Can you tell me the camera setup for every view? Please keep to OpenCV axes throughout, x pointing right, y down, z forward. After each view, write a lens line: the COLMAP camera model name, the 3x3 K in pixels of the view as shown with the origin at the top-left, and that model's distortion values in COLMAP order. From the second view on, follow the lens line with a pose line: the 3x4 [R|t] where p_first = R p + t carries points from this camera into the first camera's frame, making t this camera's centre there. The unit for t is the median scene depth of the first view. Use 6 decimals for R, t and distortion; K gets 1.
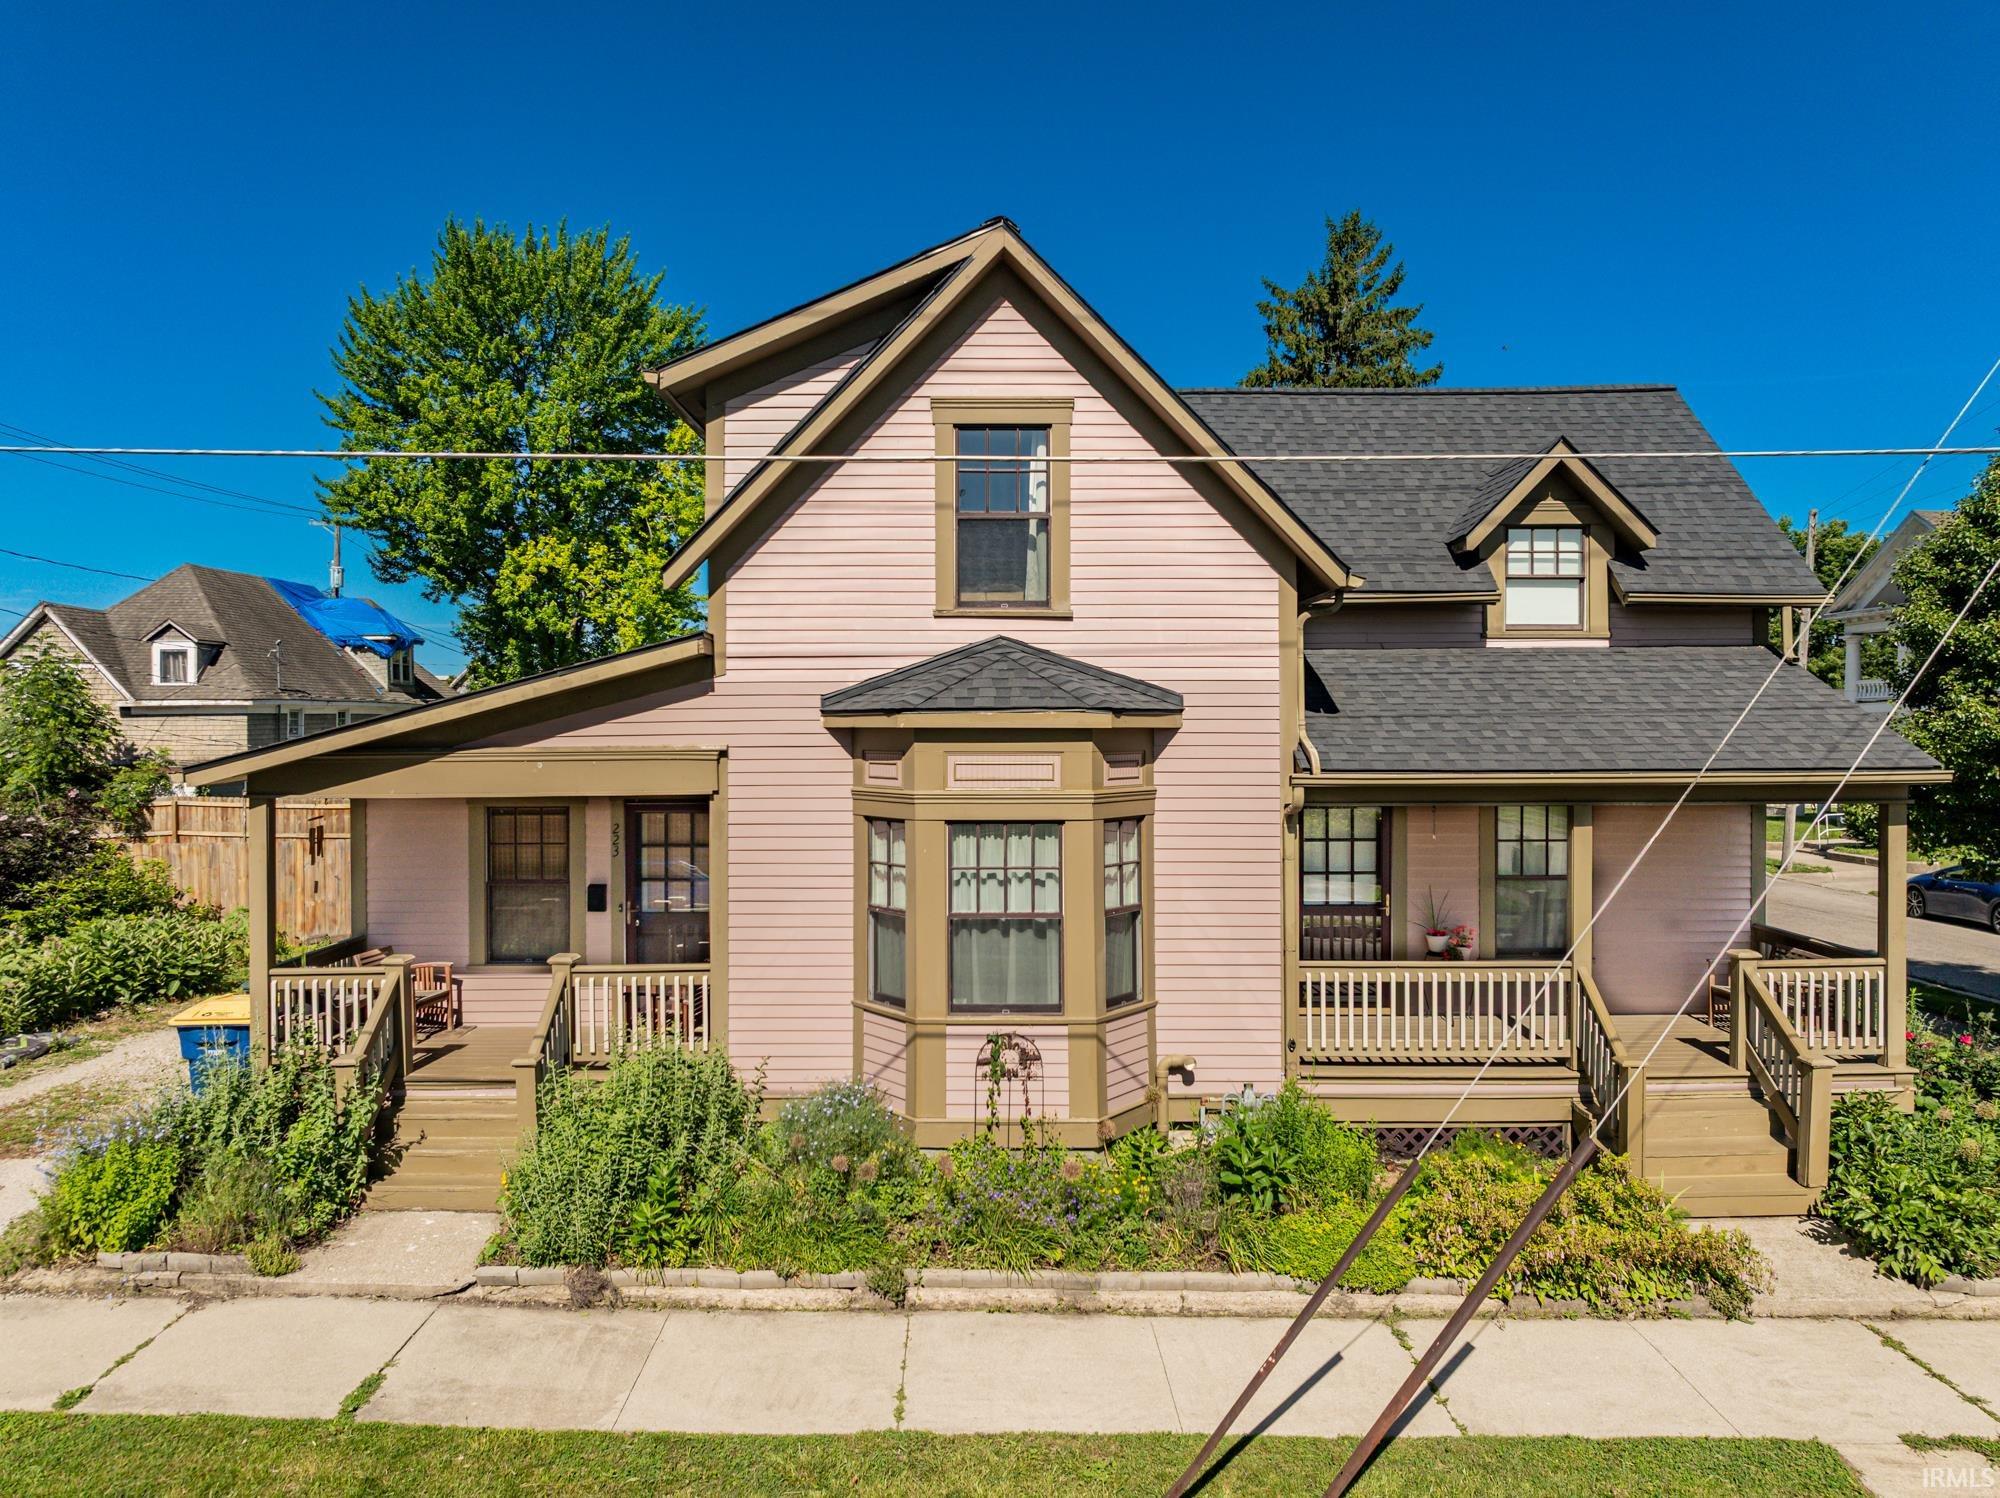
lens RADIAL K [[1424.8, 0, 1000.0], [0, 1424.8, 749.0], [0, 0, 1]] dist [0.006080, -0.000697]
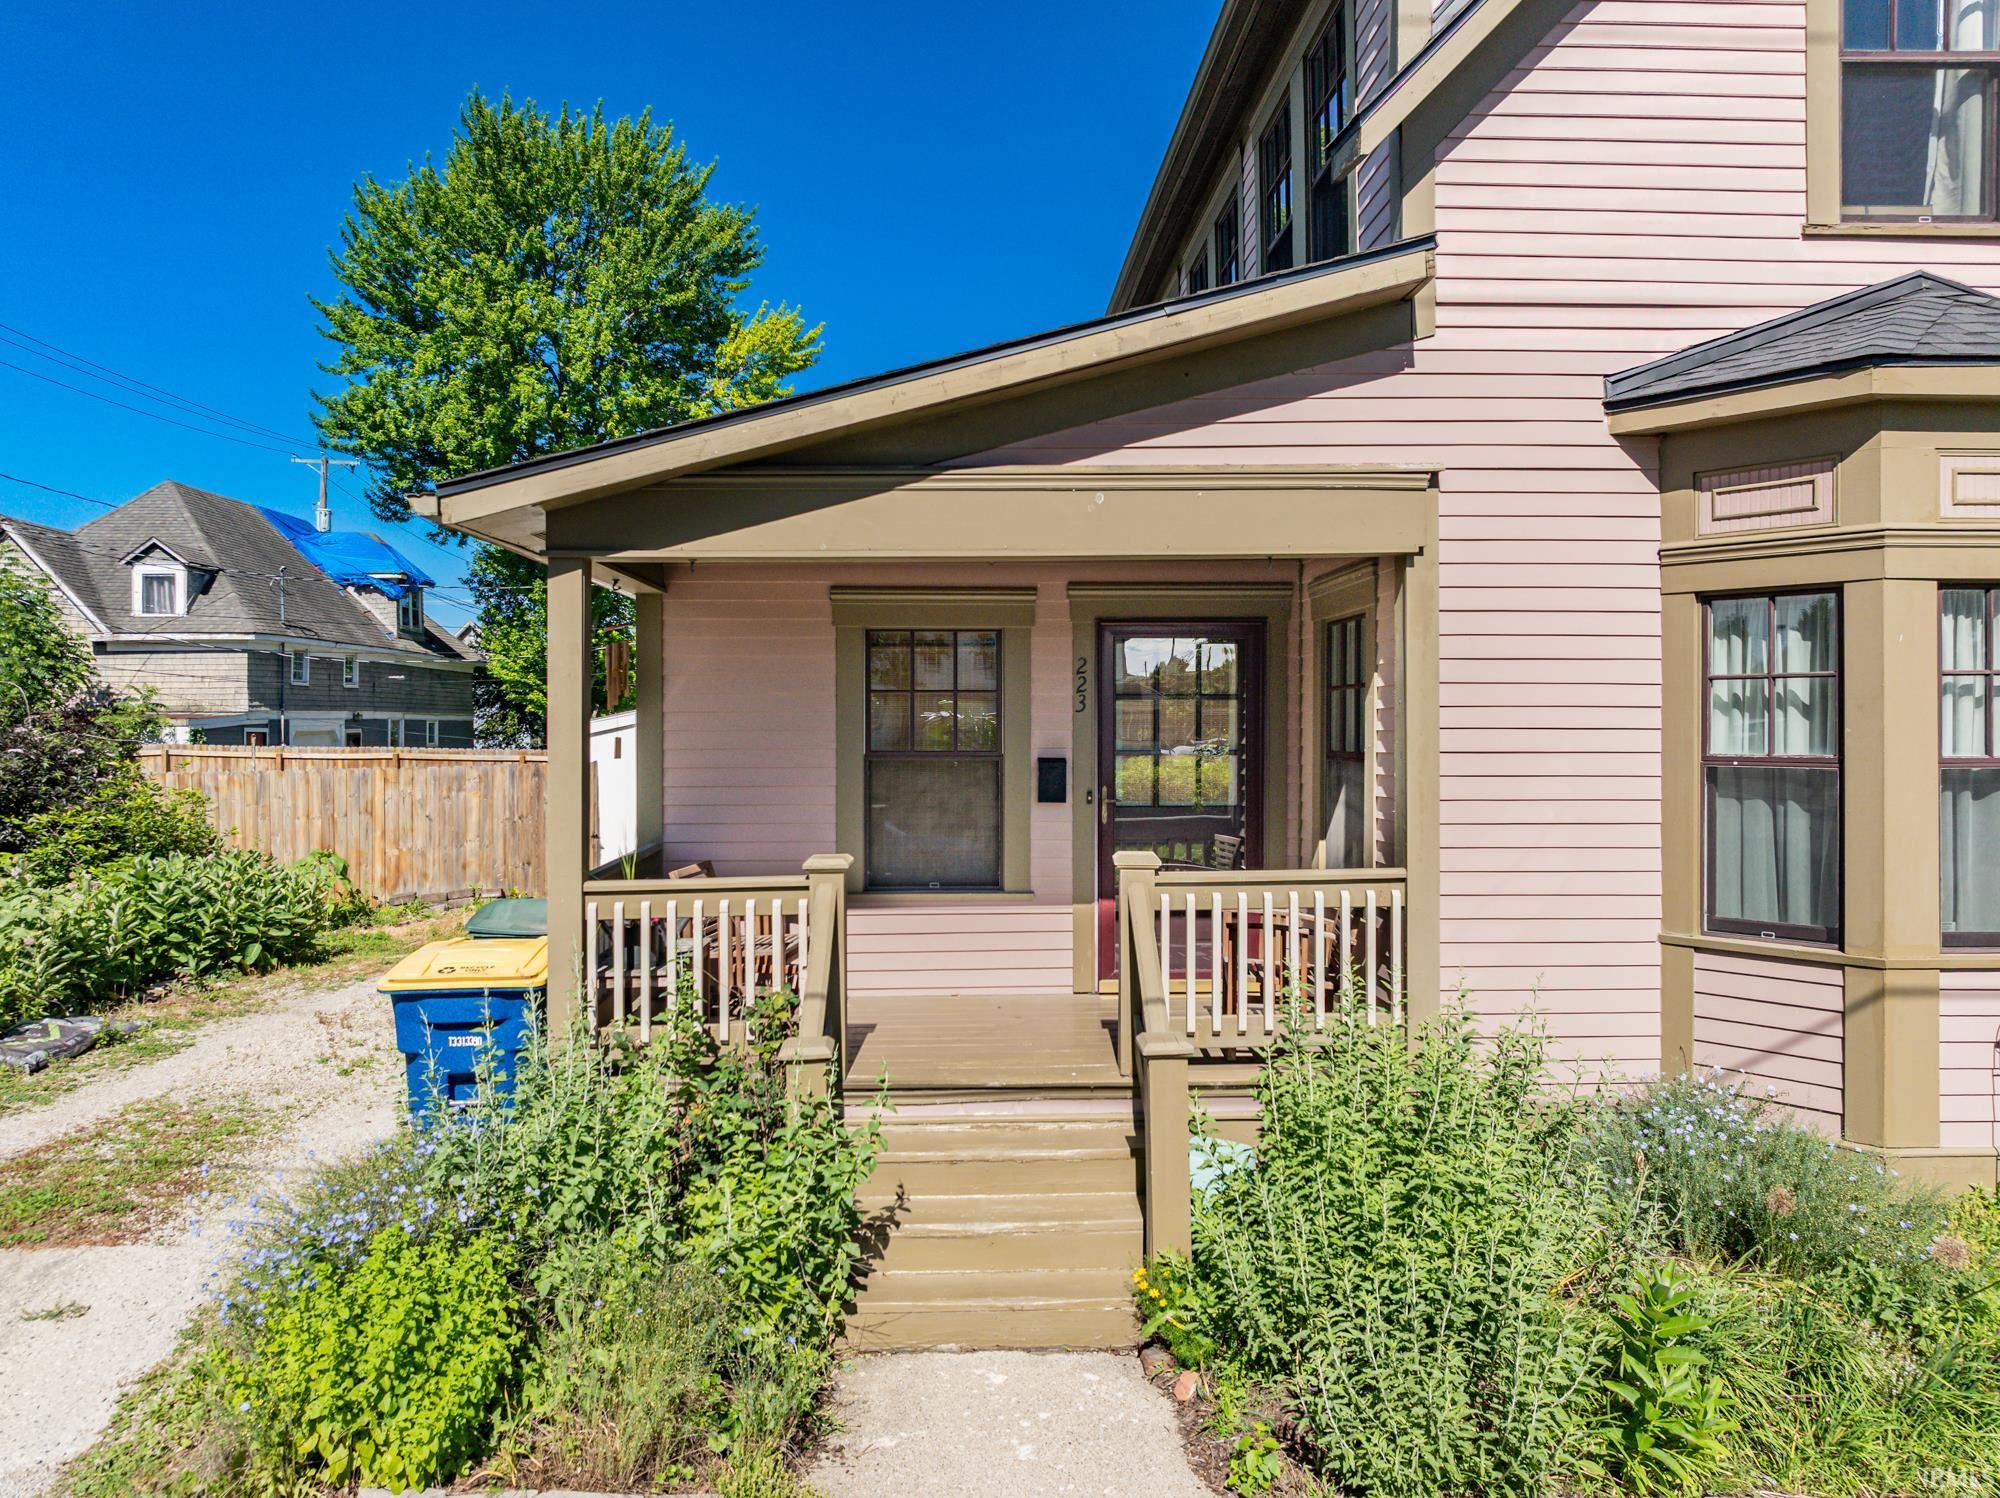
lens RADIAL K [[1410.0, 0, 1000.0], [0, 1410.0, 749.0], [0, 0, 1]] dist [-0.008483, 0.004831]
pose [[0.998926, -0.000279, 0.046339, -0.251201], [0.000323, 1.000000, -0.000935, 0.069554], [-0.046338, 0.000949, 0.998925, 0.309317]]
